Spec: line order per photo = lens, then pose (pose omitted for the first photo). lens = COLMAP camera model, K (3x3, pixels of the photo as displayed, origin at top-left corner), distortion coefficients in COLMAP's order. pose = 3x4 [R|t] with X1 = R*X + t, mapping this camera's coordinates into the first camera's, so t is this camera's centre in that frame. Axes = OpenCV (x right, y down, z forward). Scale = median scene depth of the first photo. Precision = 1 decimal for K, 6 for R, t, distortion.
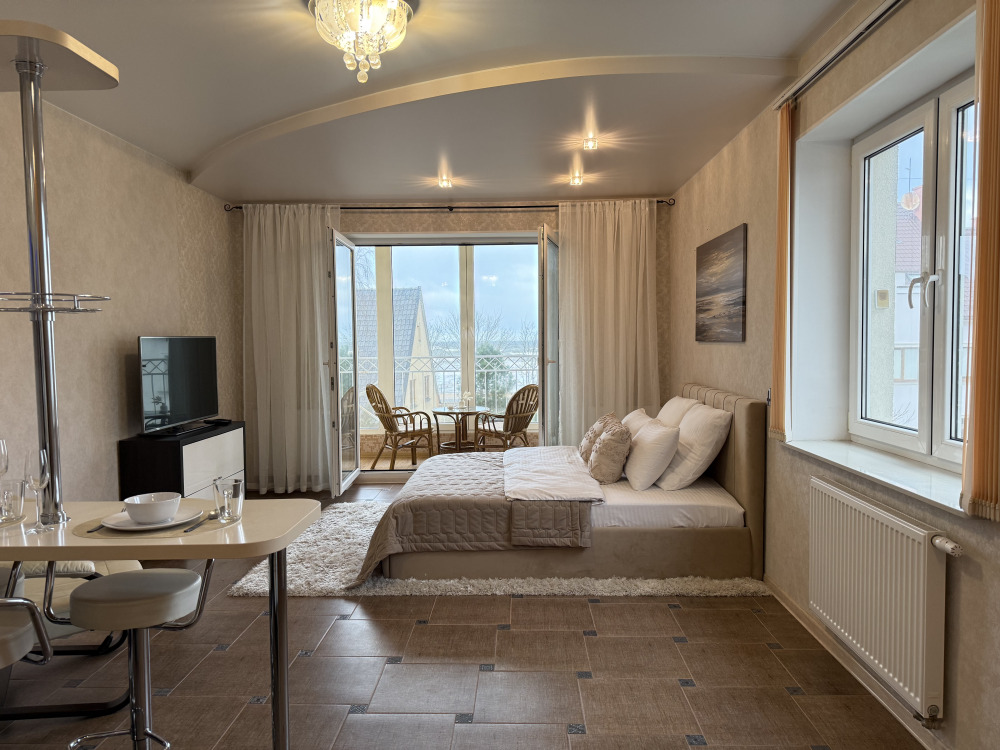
lens RADIAL K [[696.6, 0, 500.0], [0, 696.6, 375.0], [0, 0, 1]] dist [0.066096, -0.000763]
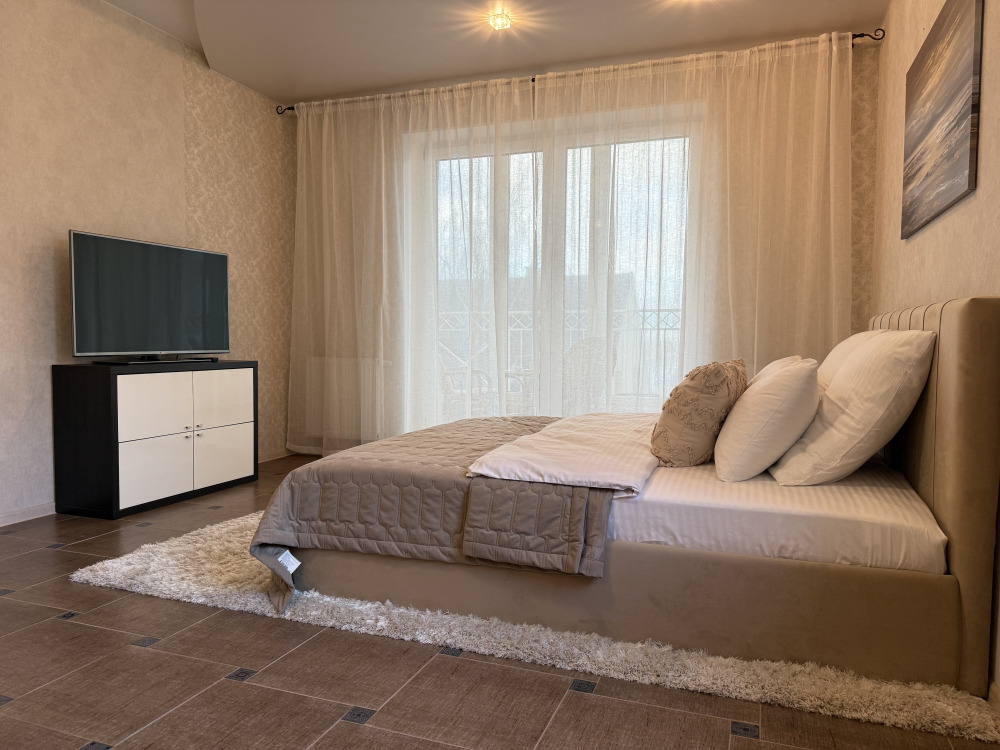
lens RADIAL K [[704.3, 0, 500.0], [0, 704.3, 375.0], [0, 0, 1]] dist [0.057601, -0.070434]
pose [[0.945975, 0.034253, -0.322424, 0.216906], [-0.033862, 0.999403, 0.006823, 0.093011], [0.322465, 0.004463, 0.946571, 0.467649]]
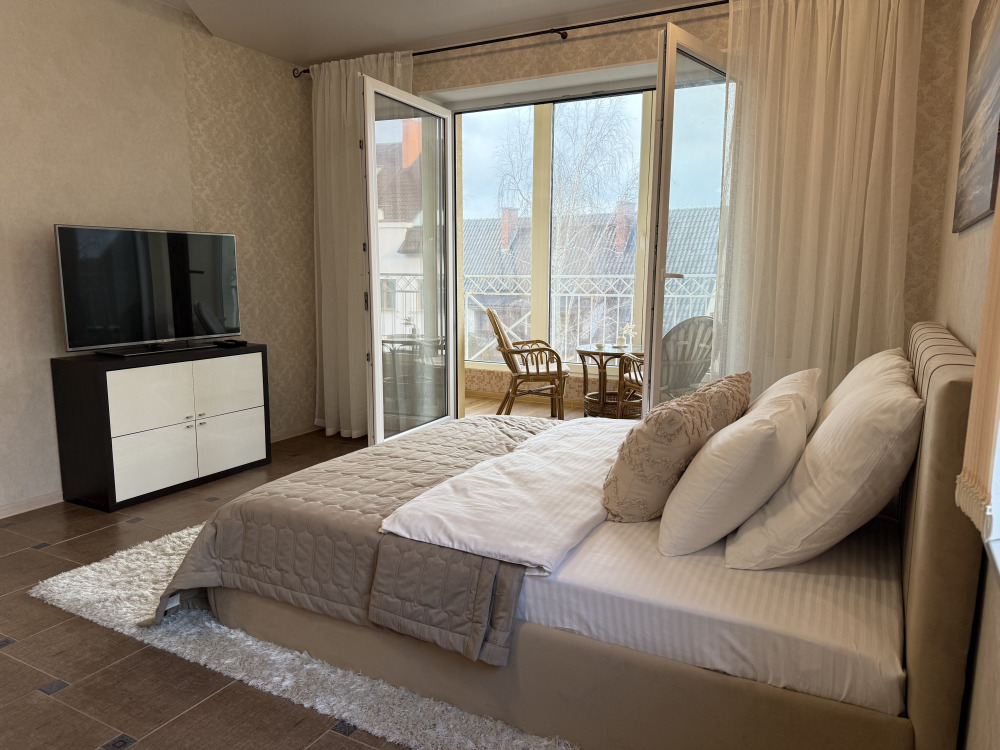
lens RADIAL K [[701.9, 0, 500.0], [0, 701.9, 379.9], [0, 0, 1]] dist [0.028899, -0.030687]
pose [[0.891450, 0.083845, -0.445294, 0.308439], [-0.036896, 0.992899, 0.113090, 0.008751], [0.451614, -0.084385, 0.888214, 0.592119]]
